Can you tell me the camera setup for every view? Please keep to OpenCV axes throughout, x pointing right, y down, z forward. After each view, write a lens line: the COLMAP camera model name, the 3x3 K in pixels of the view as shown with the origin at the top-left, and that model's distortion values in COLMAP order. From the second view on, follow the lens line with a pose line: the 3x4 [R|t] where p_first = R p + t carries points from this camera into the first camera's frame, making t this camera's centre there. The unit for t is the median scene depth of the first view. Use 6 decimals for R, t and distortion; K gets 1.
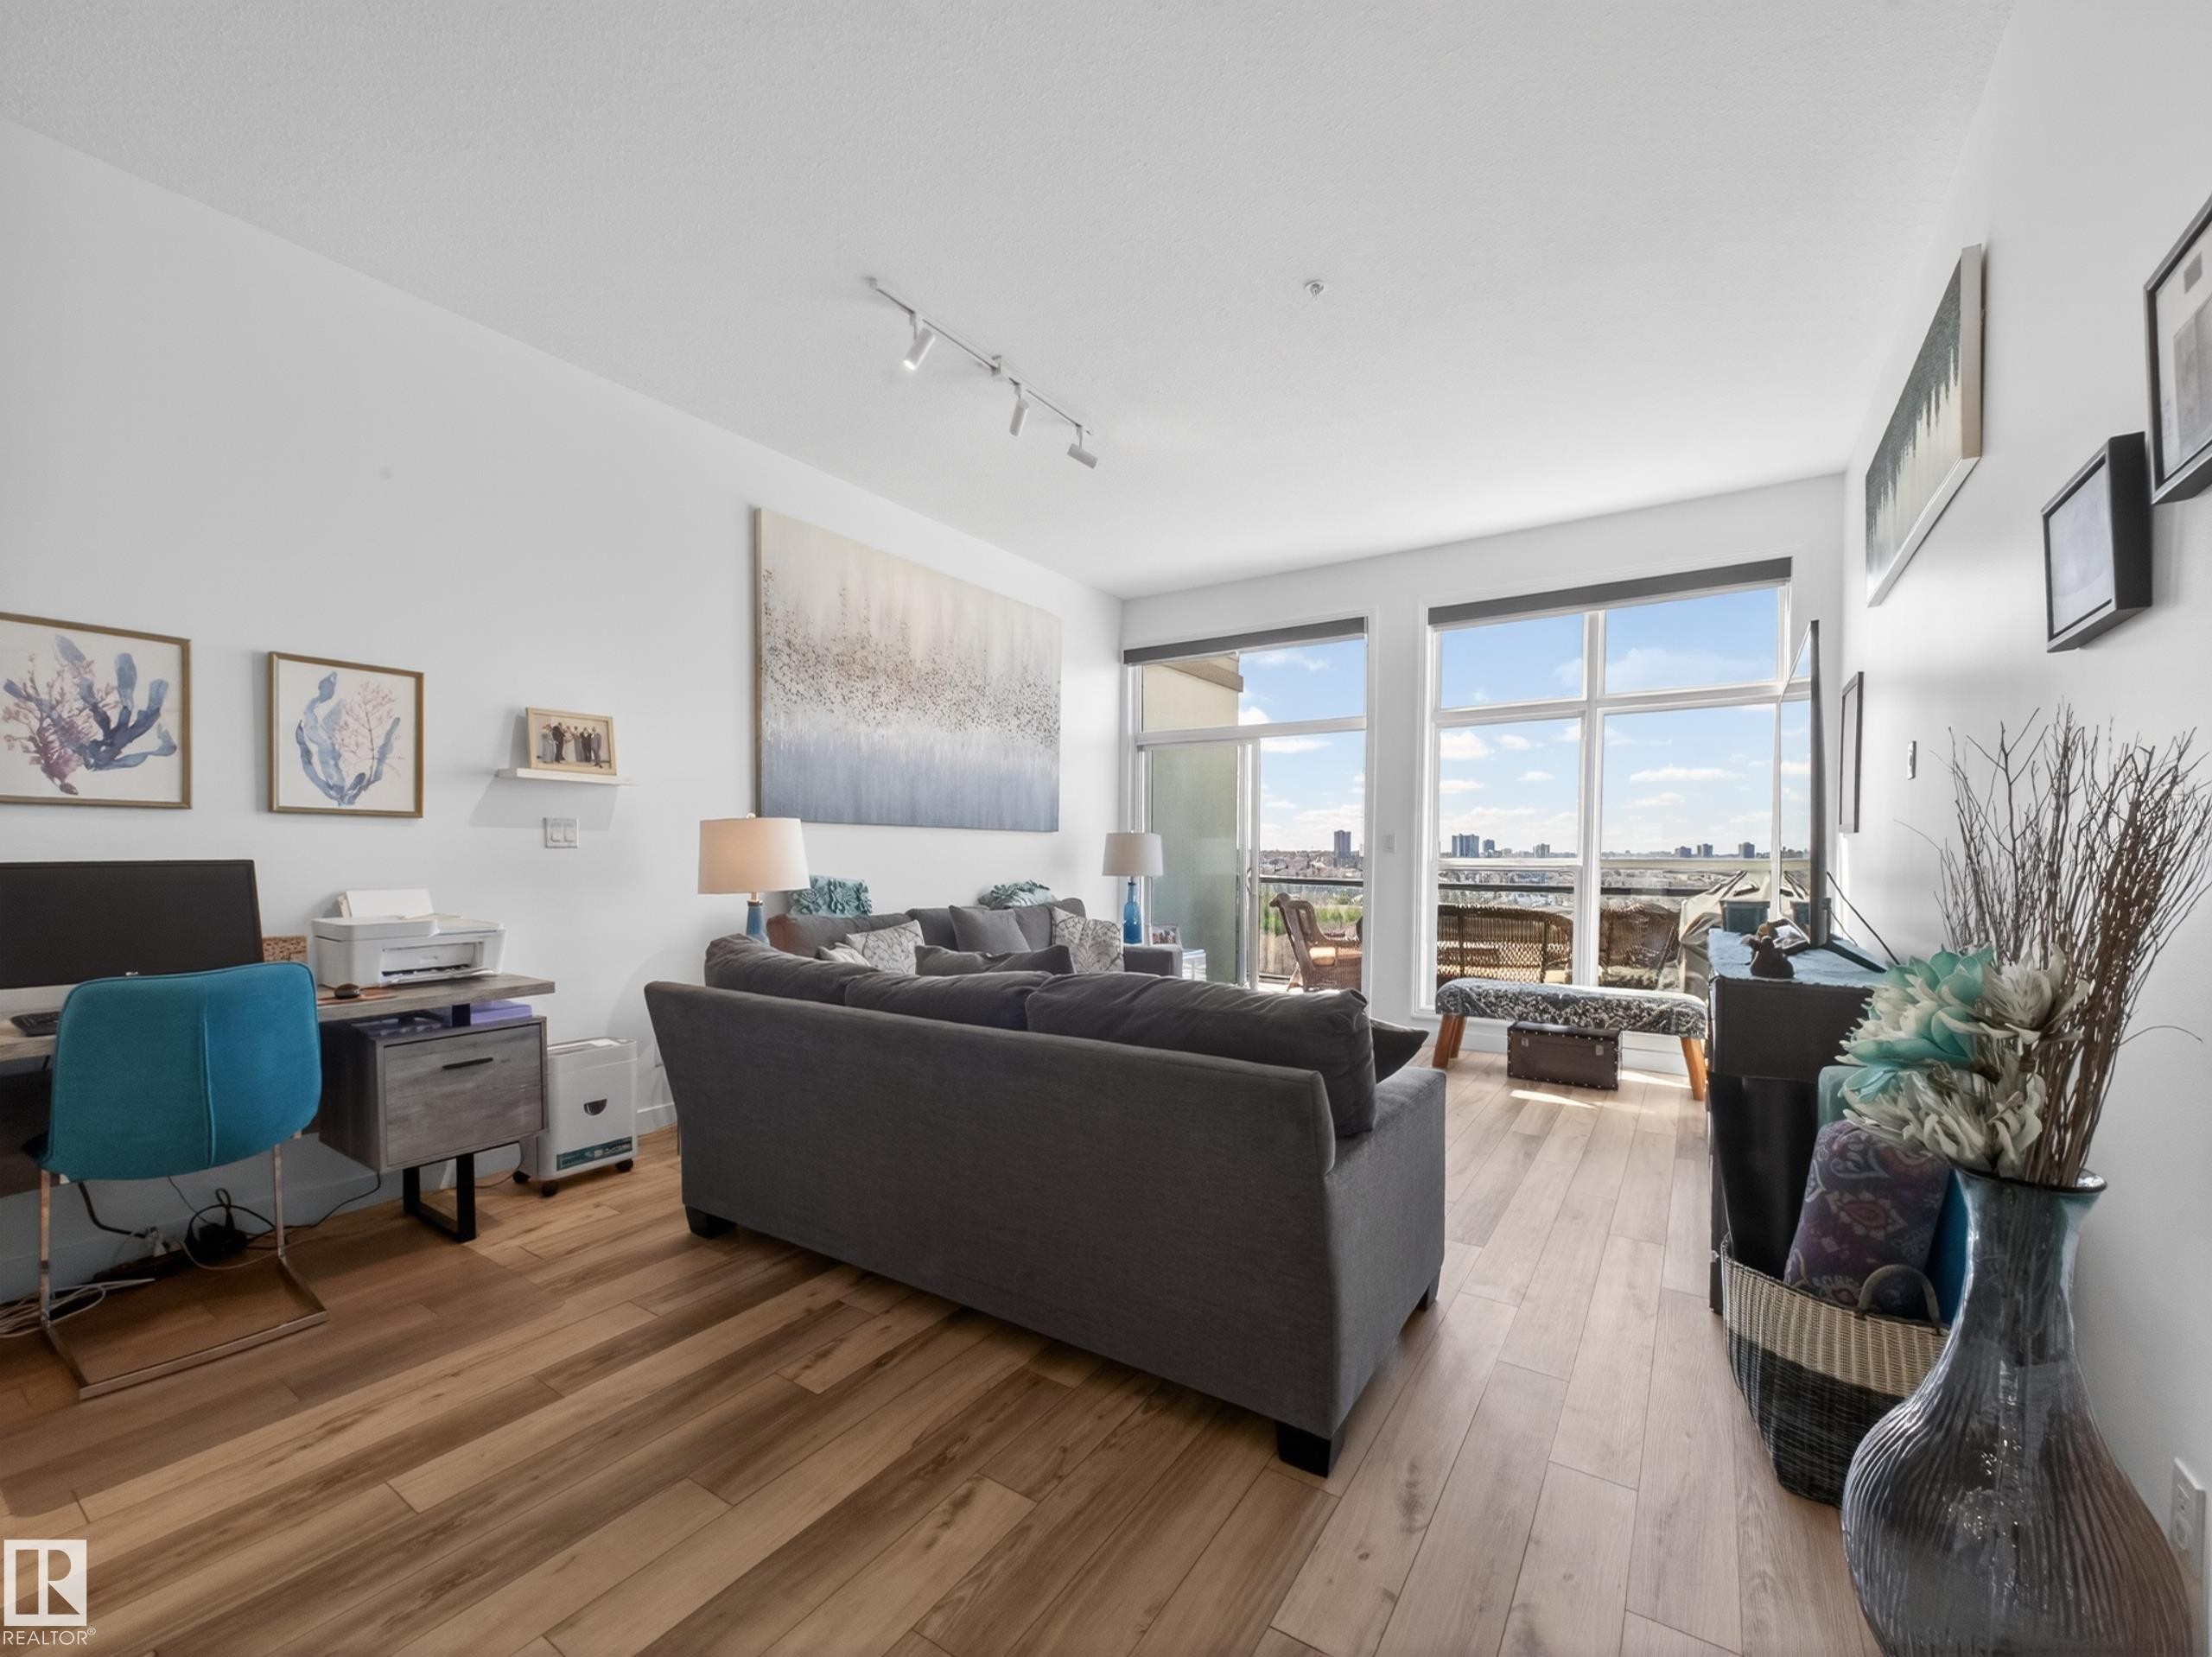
lens RADIAL K [[893.5, 0, 1151.8], [0, 893.5, 879.8], [0, 0, 1]] dist [-0.007500, 0.000478]
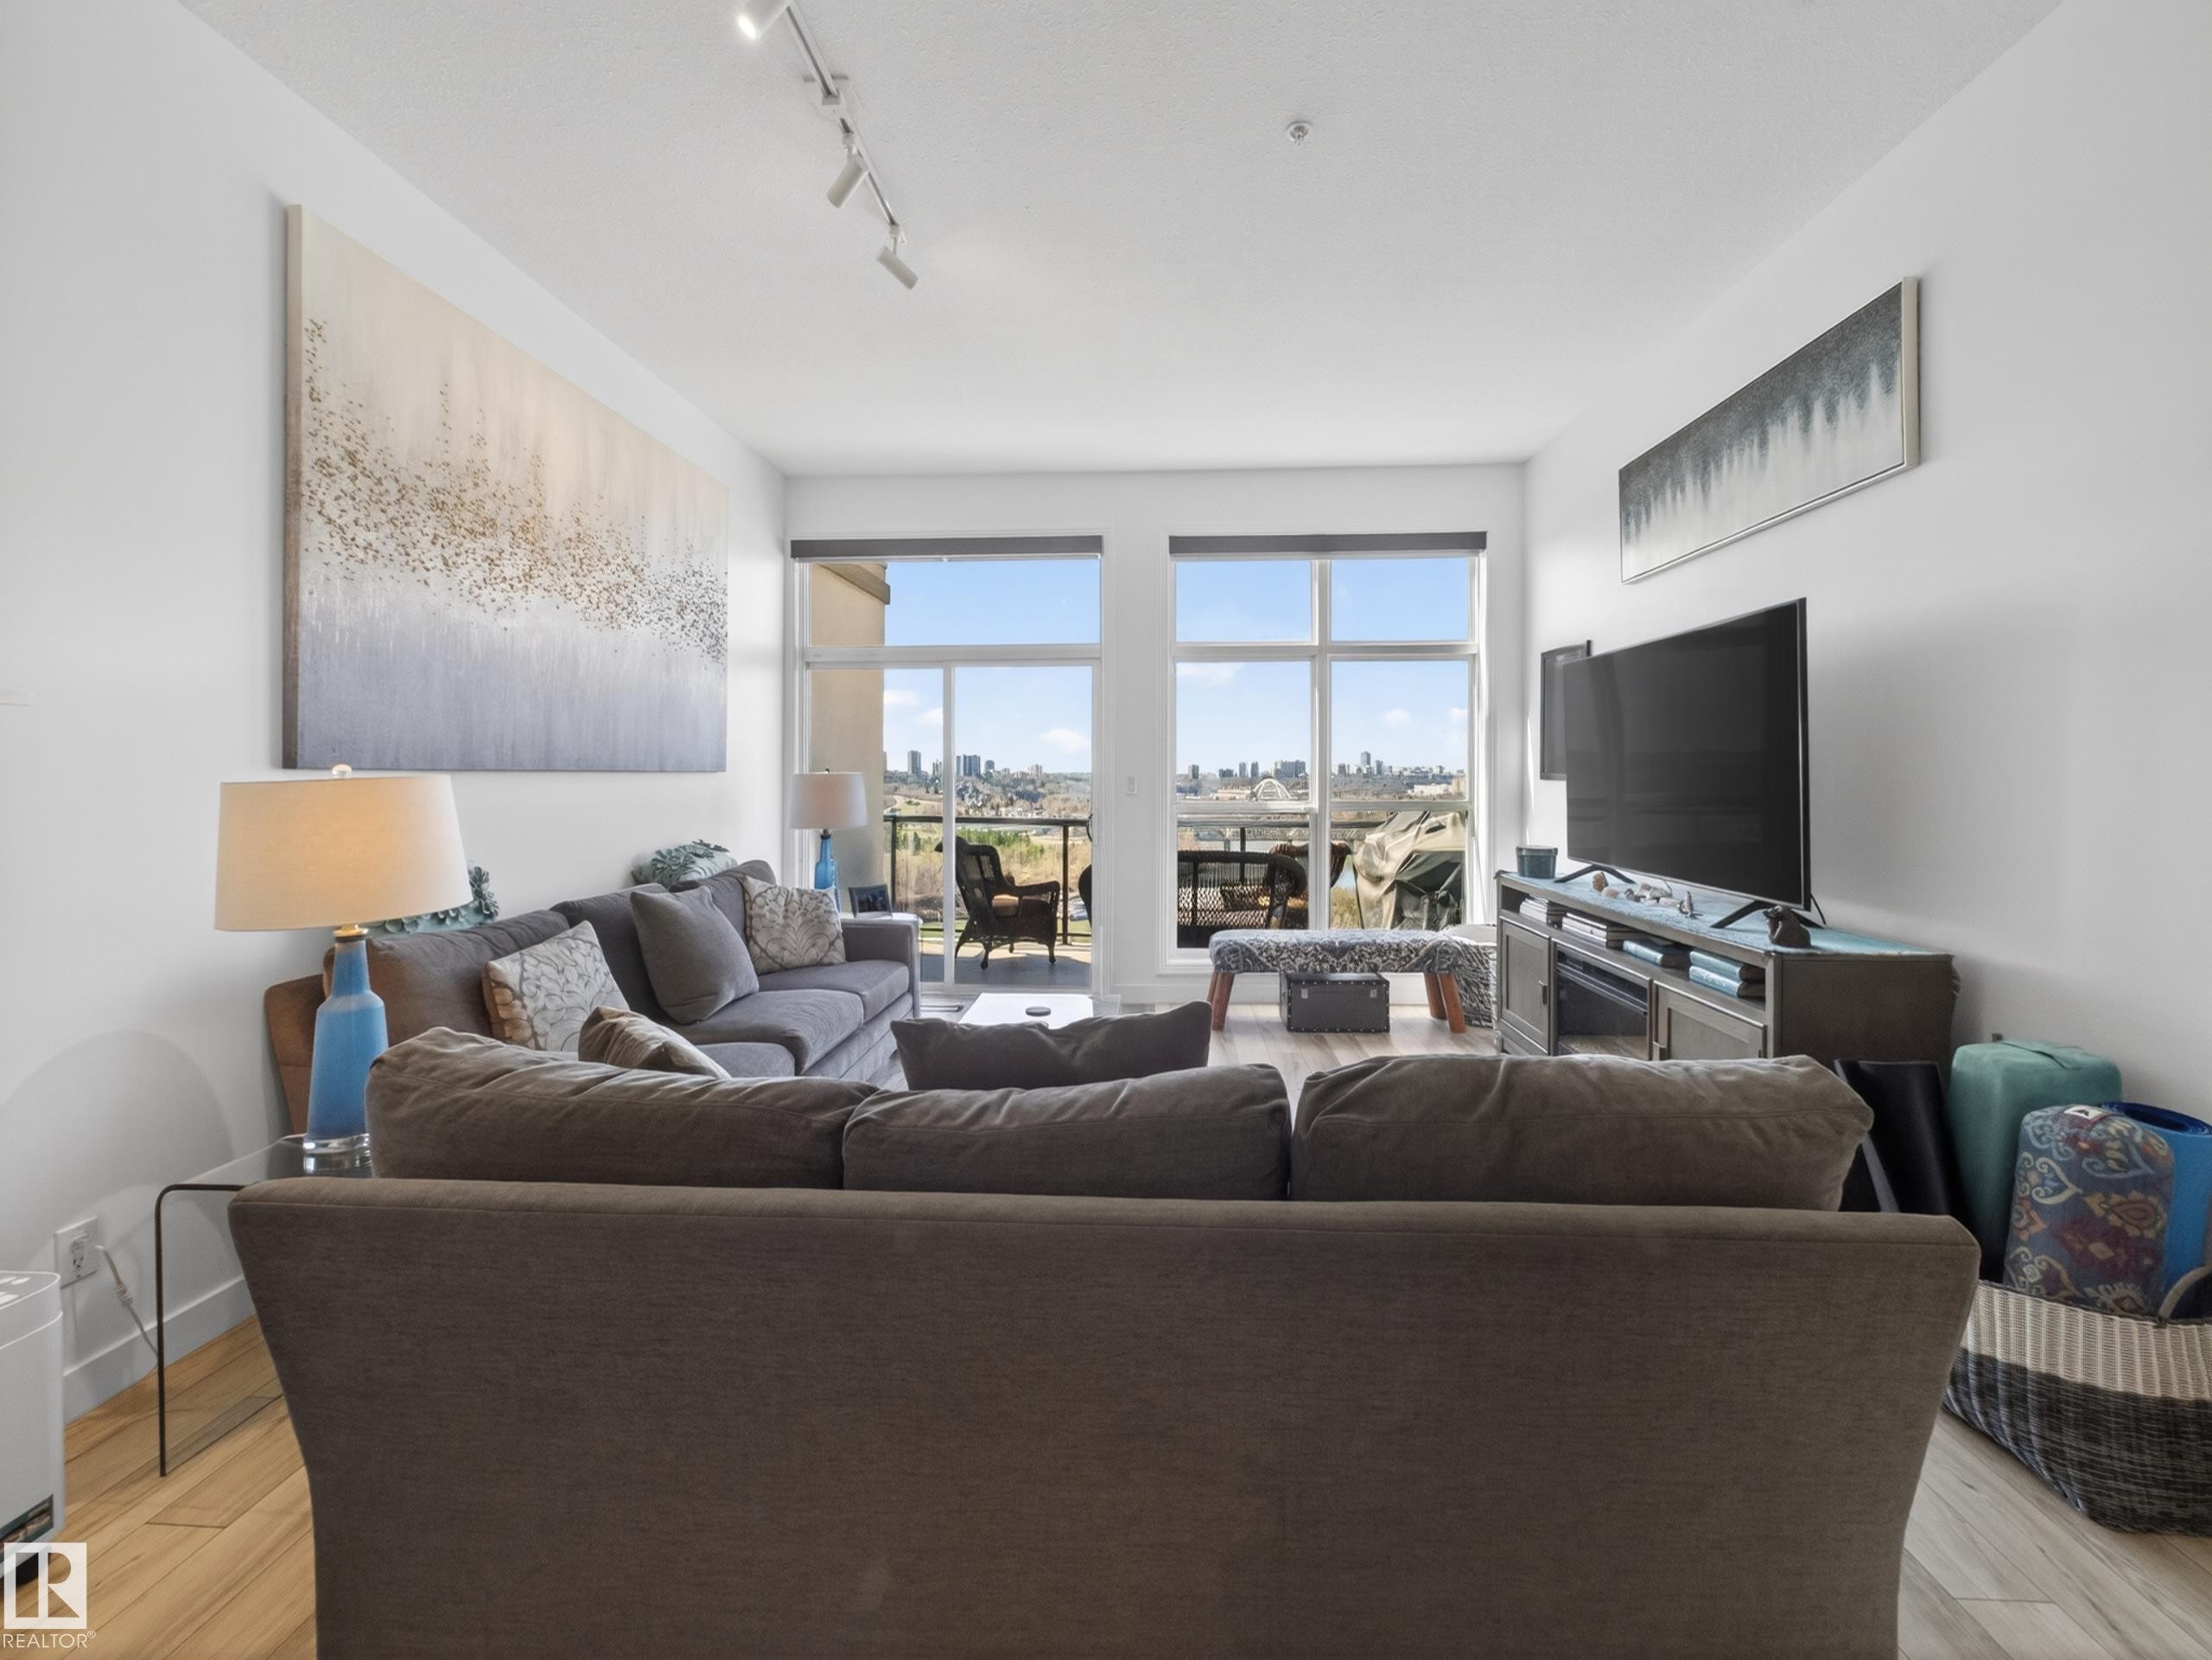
lens RADIAL K [[893.6, 0, 1118.6], [0, 893.6, 781.9], [0, 0, 1]] dist [-0.007500, 0.000478]
pose [[0.873420, -0.006744, 0.486922, -0.250114], [0.015997, 0.999762, -0.014848, -0.040253], [-0.486706, 0.020758, 0.873319, 0.262414]]
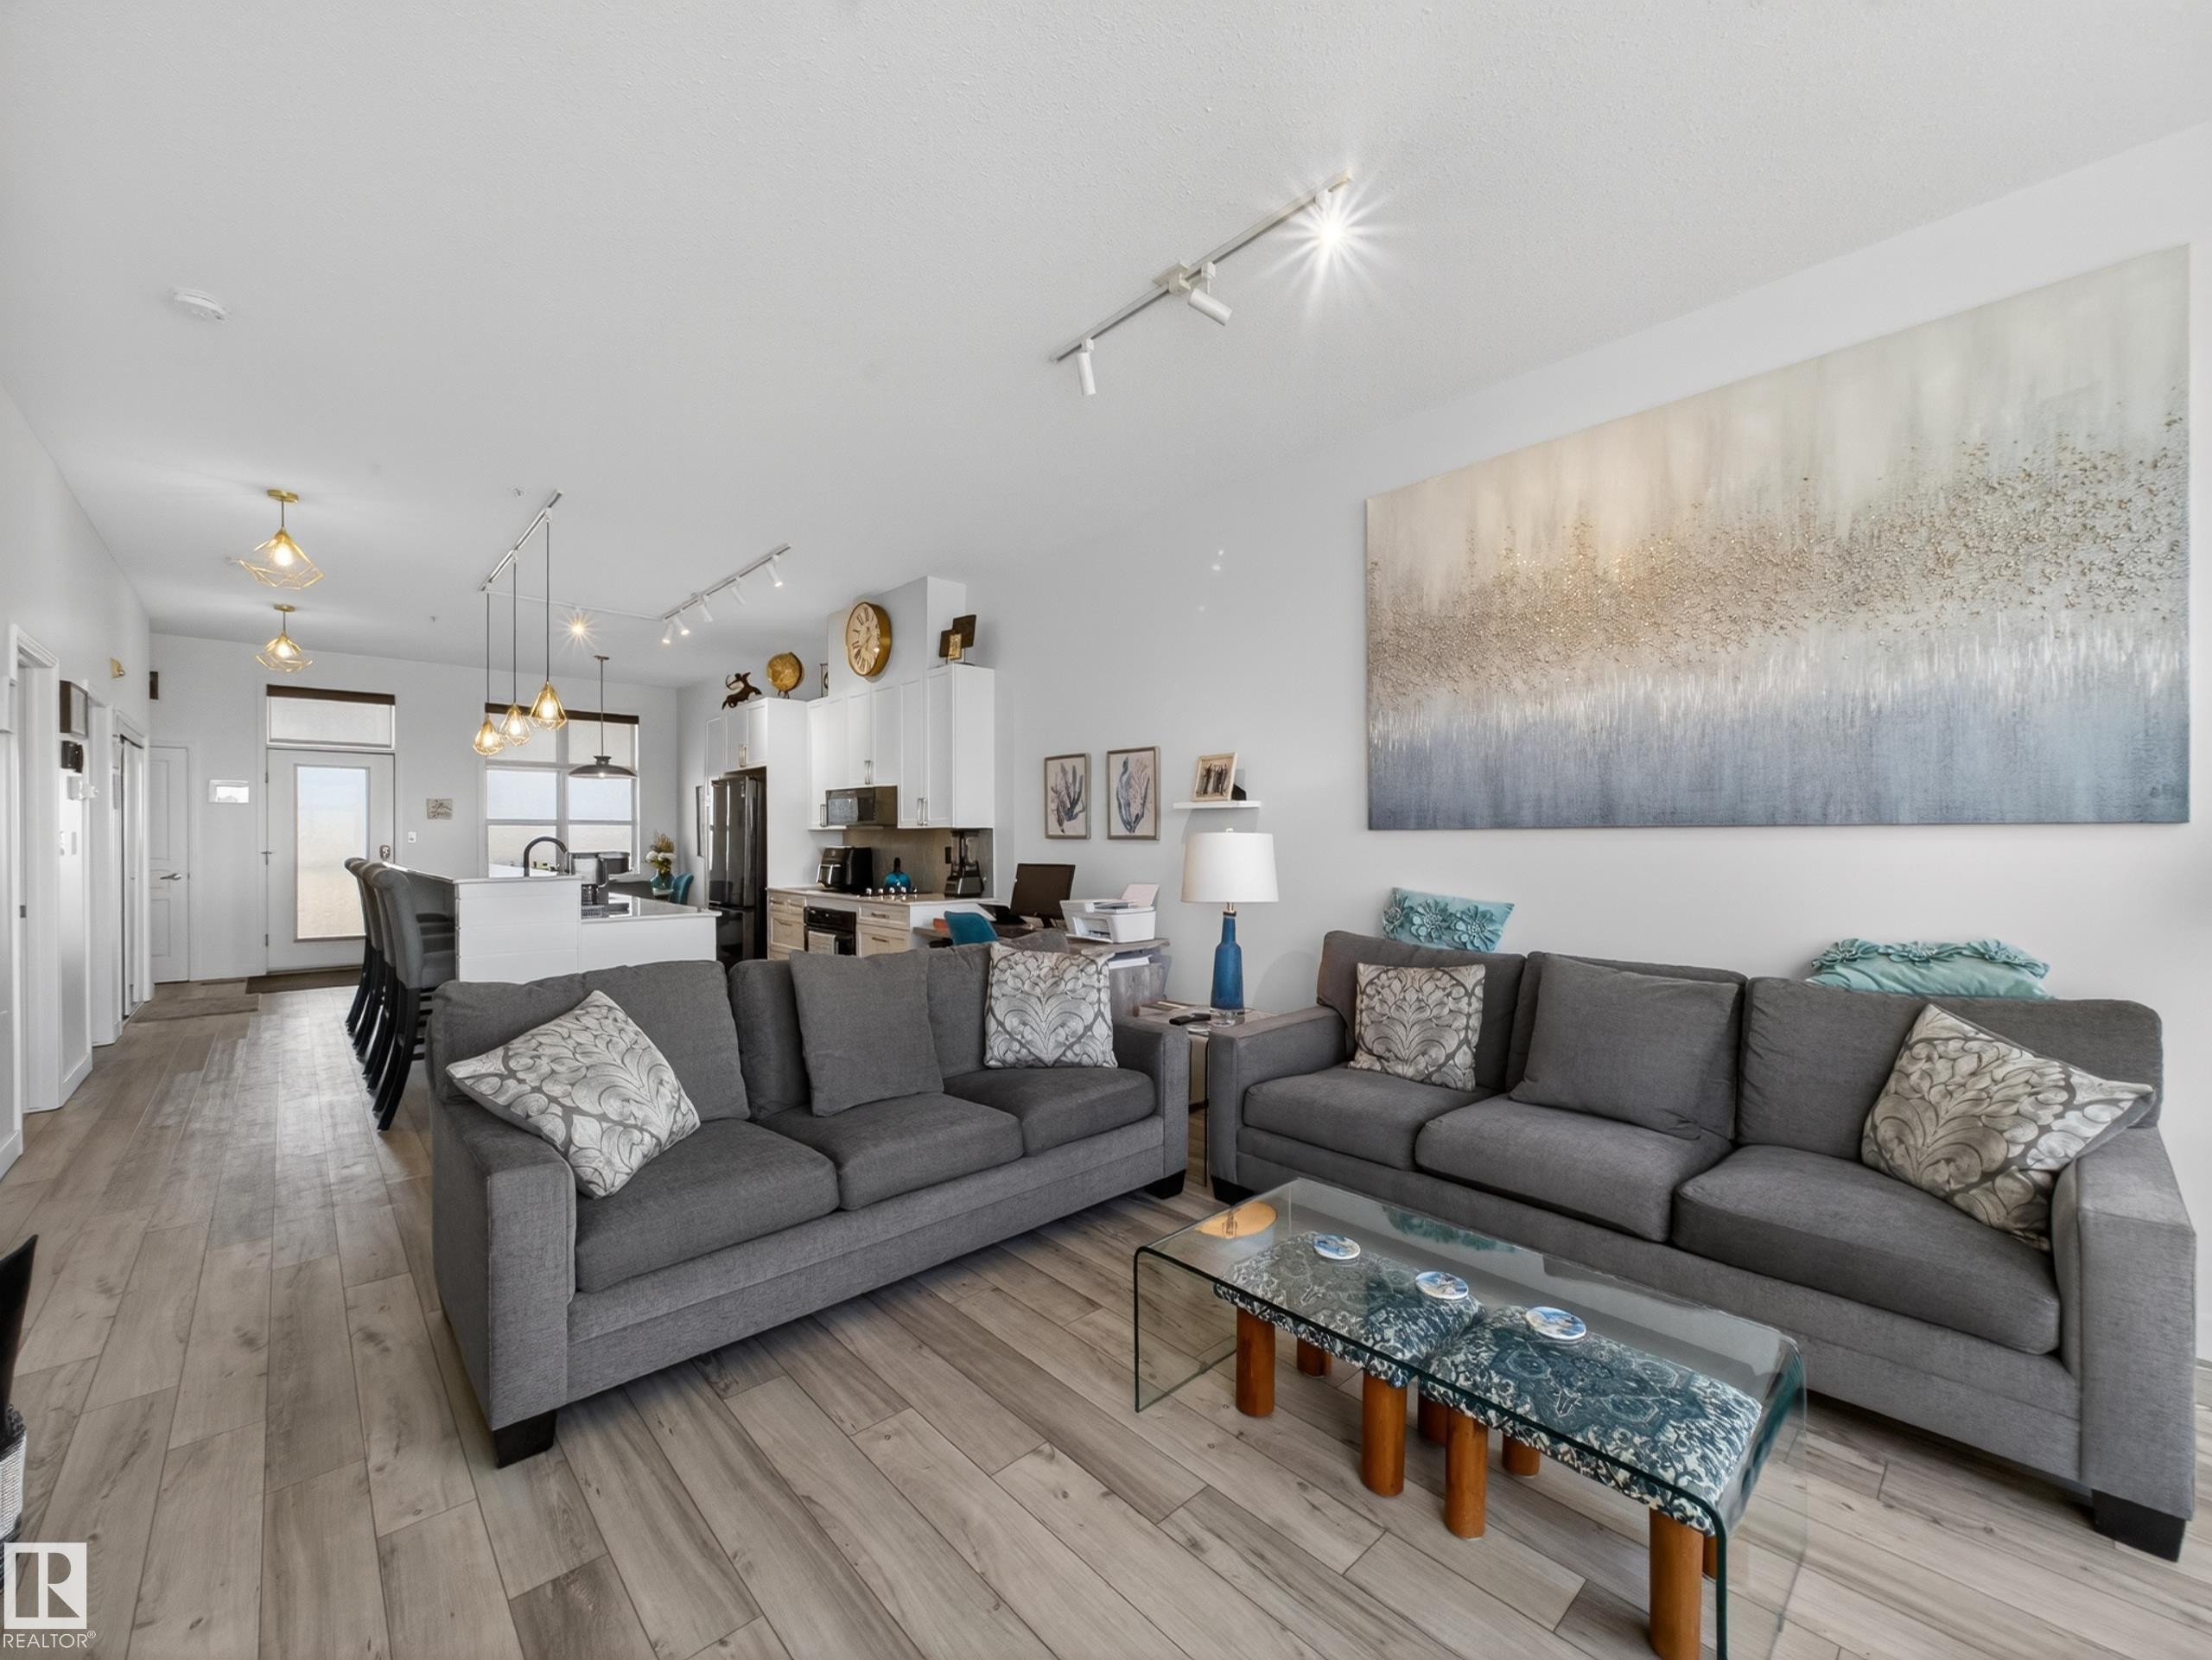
lens RADIAL K [[893.6, 0, 1108.5], [0, 893.6, 831.0], [0, 0, 1]] dist [-0.007500, 0.000478]
pose [[-0.248603, -0.012181, -0.968529, 0.503964], [-0.023938, 0.999693, -0.006429, -0.050338], [0.968310, 0.021587, -0.248818, 0.919424]]
